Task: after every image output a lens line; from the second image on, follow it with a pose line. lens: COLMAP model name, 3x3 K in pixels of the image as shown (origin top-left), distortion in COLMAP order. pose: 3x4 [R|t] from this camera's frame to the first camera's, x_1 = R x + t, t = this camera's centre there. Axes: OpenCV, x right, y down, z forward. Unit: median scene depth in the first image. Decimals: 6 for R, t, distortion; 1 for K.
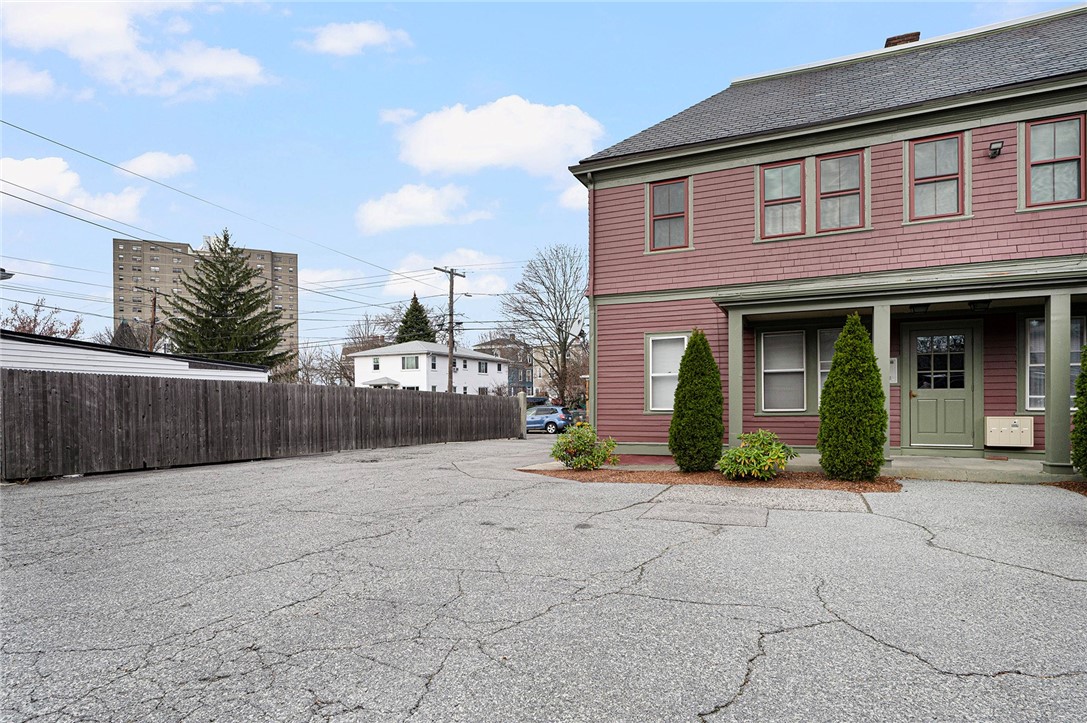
lens RADIAL K [[592.5, 0, 544.9], [0, 592.5, 401.0], [0, 0, 1]] dist [0.002146, -0.001542]
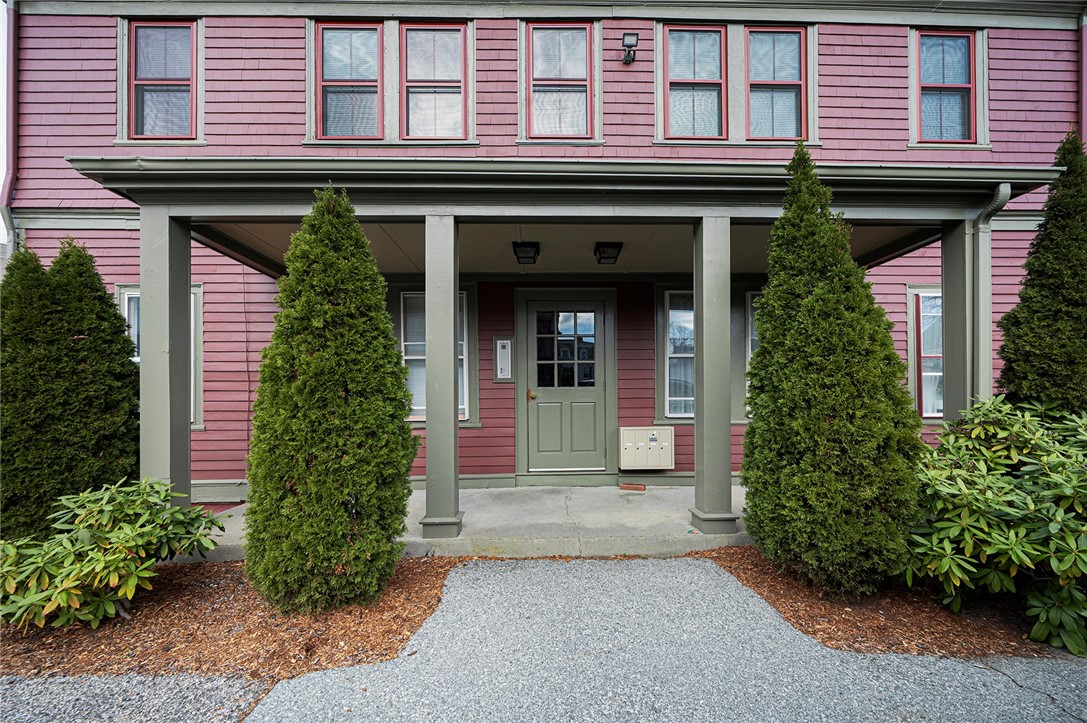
lens RADIAL K [[437.9, 0, 552.6], [0, 437.9, 404.9], [0, 0, 1]] dist [0.000532, 0.000115]
pose [[0.904437, -0.001900, 0.426603, 0.437895], [0.003787, 0.999986, -0.003574, 0.001440], [-0.426591, 0.004848, 0.904432, 0.549089]]
